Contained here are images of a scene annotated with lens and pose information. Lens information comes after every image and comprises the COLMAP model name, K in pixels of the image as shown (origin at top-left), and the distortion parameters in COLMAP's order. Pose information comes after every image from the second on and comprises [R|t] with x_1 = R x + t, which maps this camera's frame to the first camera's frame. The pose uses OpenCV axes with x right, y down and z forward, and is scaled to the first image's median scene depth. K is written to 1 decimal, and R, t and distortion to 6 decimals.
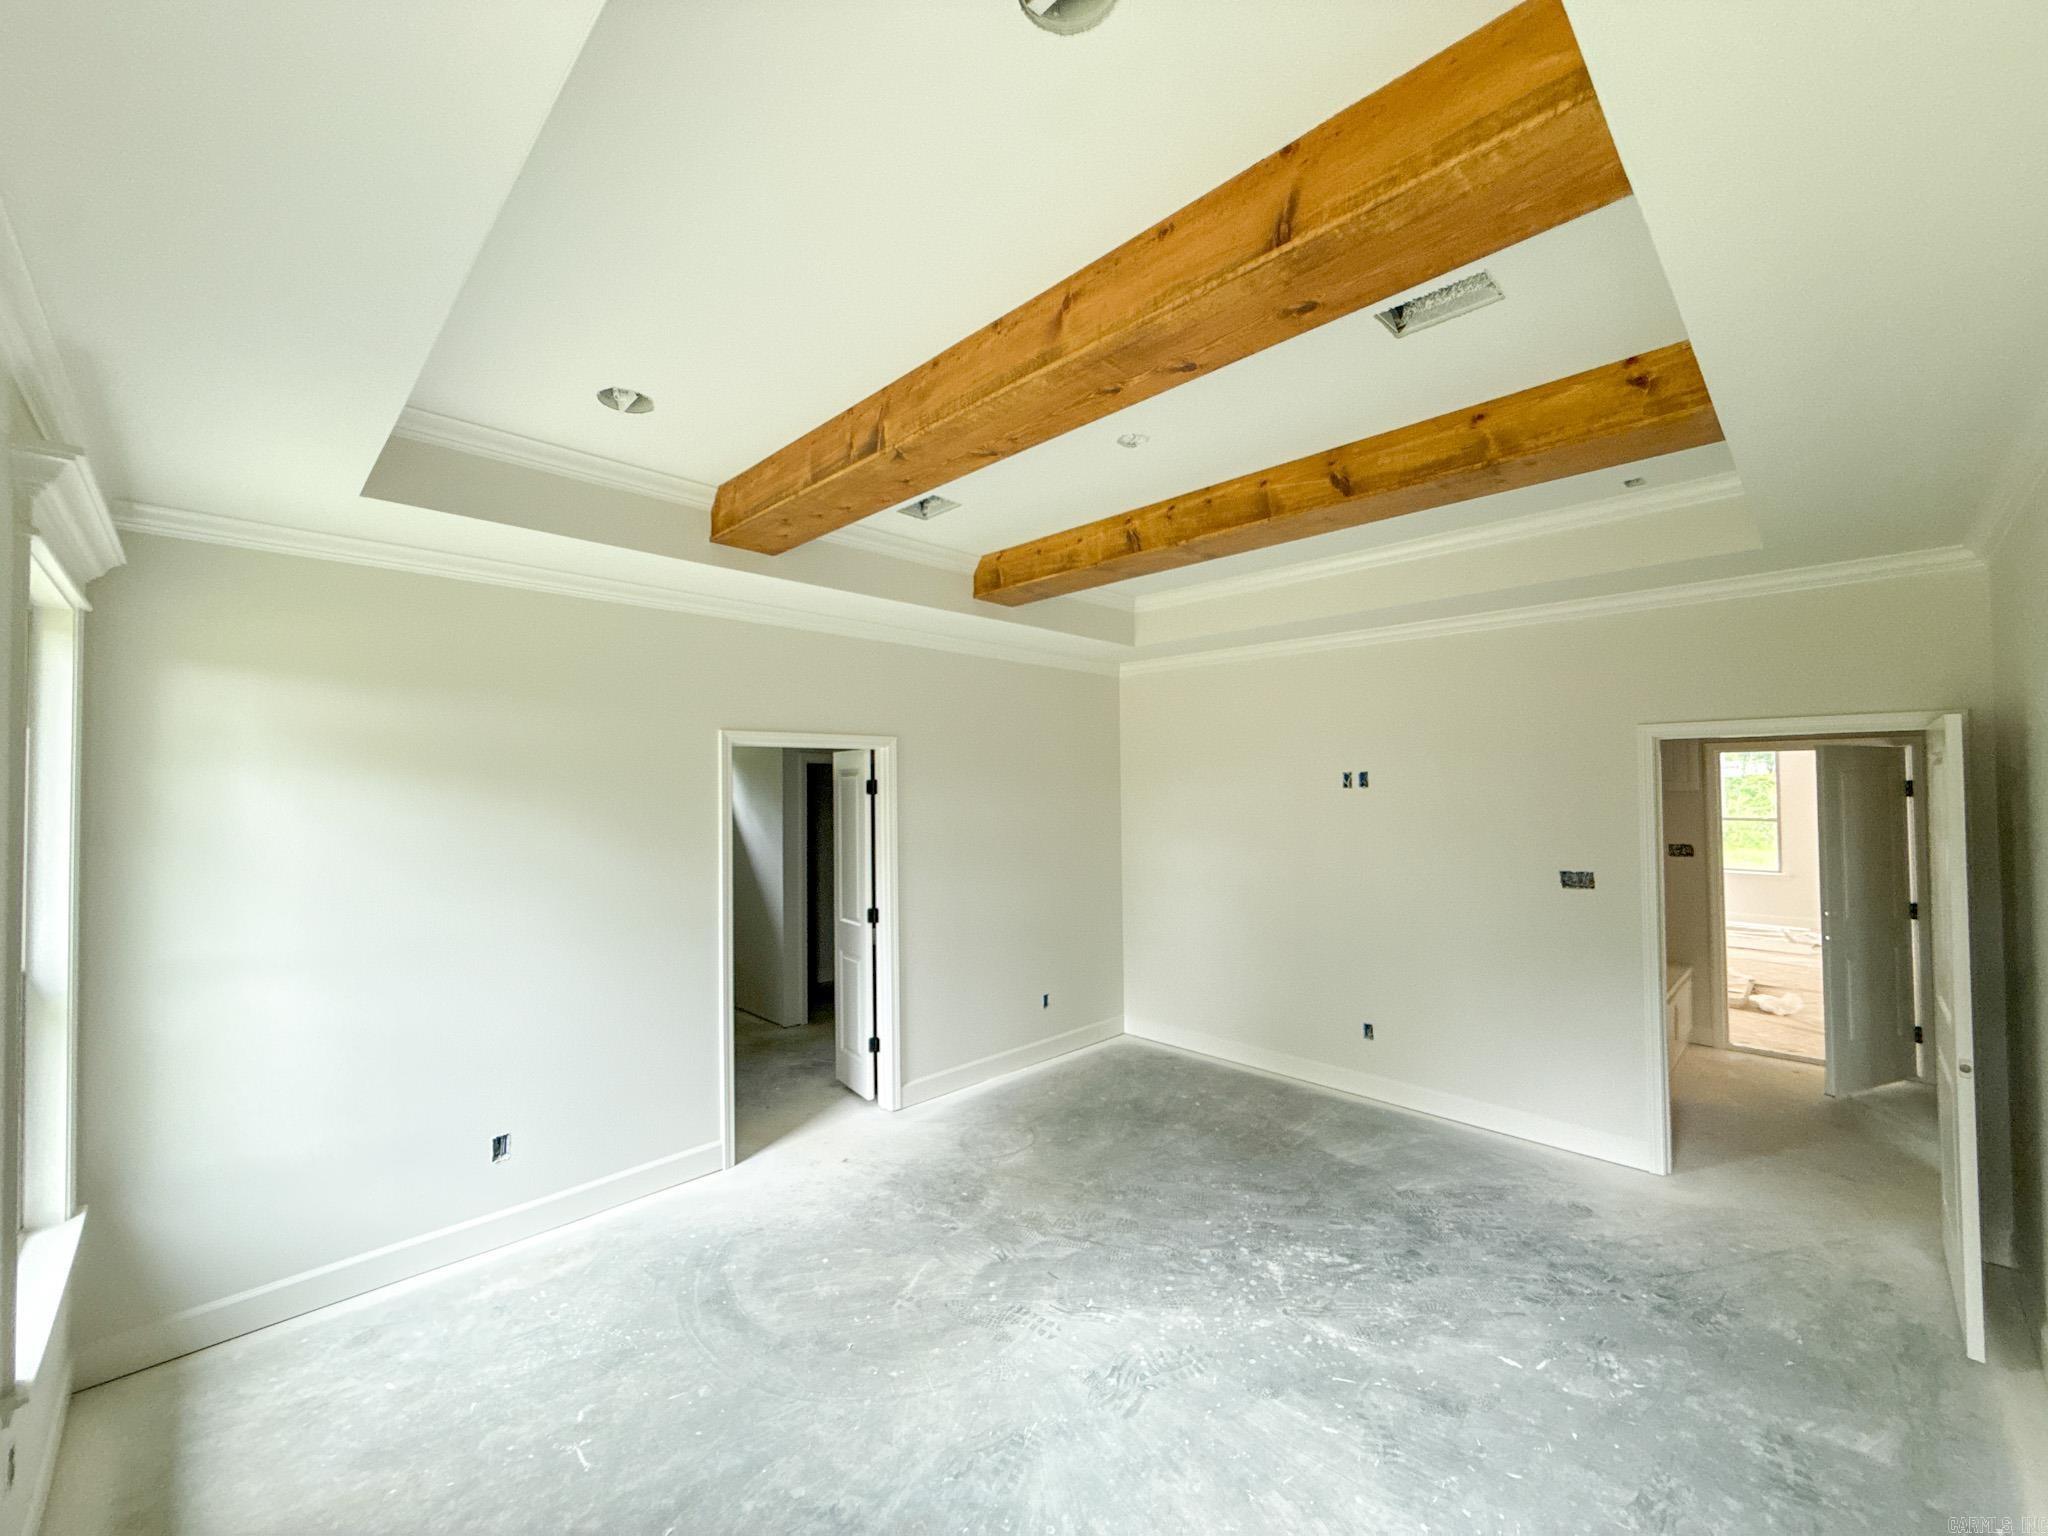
lens RADIAL K [[817.4, 0, 1020.2], [0, 817.4, 777.0], [0, 0, 1]] dist [-0.000117, 0.000693]
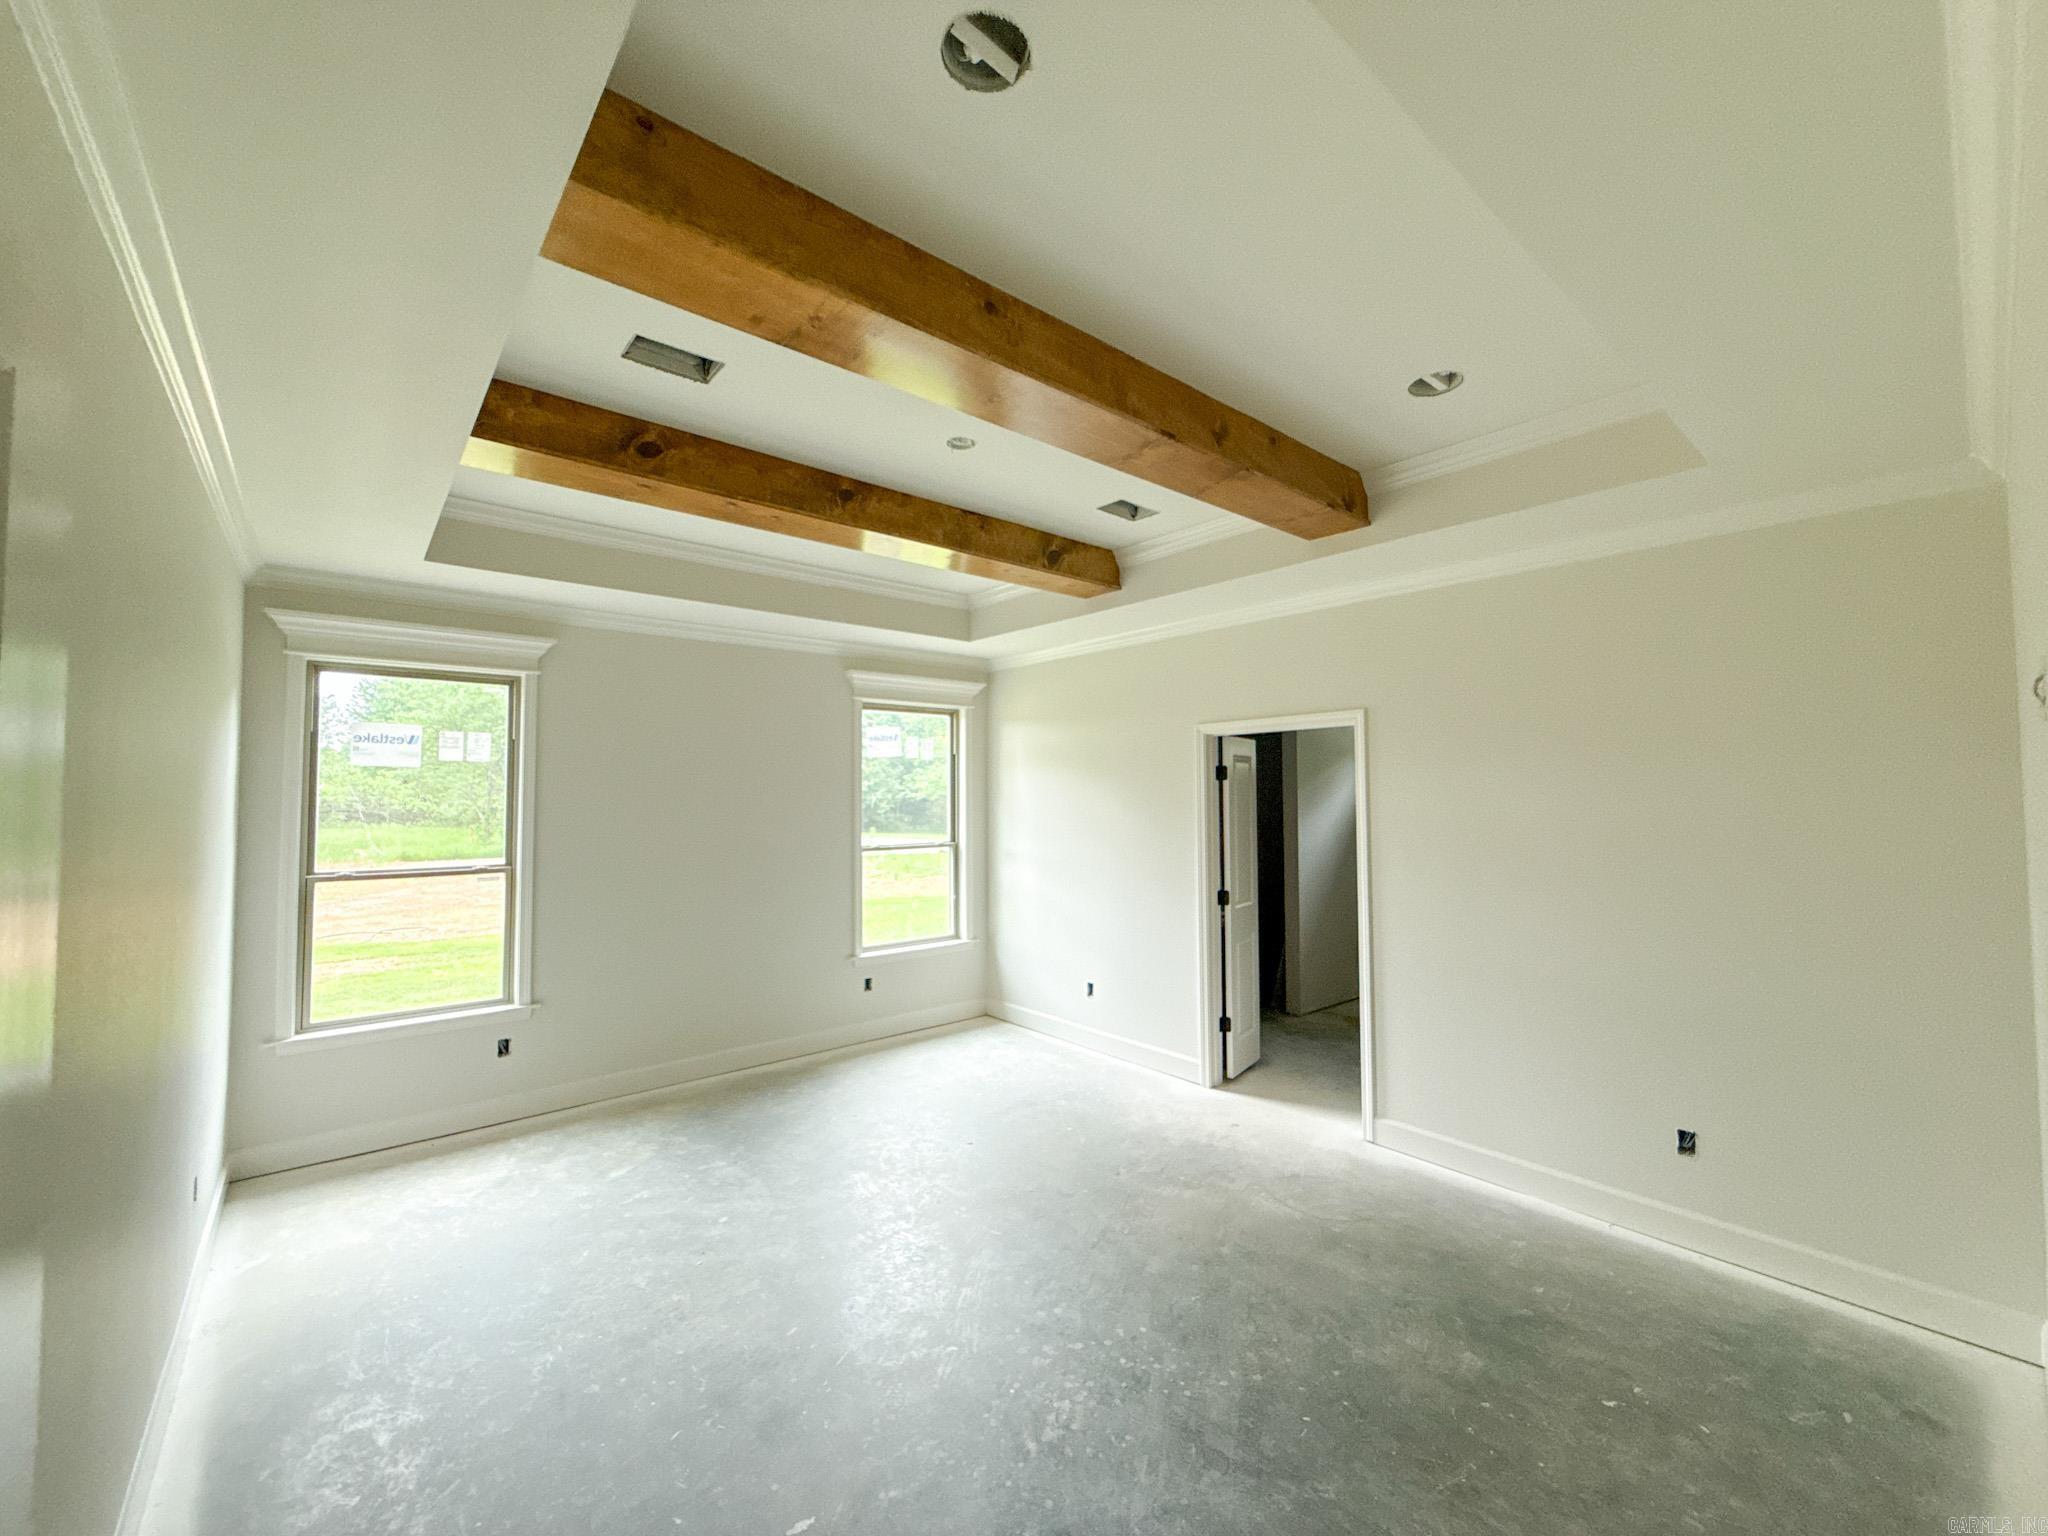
lens RADIAL K [[817.4, 0, 1023.7], [0, 817.4, 768.5], [0, 0, 1]] dist [-0.000117, 0.000693]
pose [[-0.072605, -0.027002, -0.996995, 0.841825], [0.014336, 0.999502, -0.028114, 0.037966], [0.997258, -0.016334, -0.072182, 0.796788]]
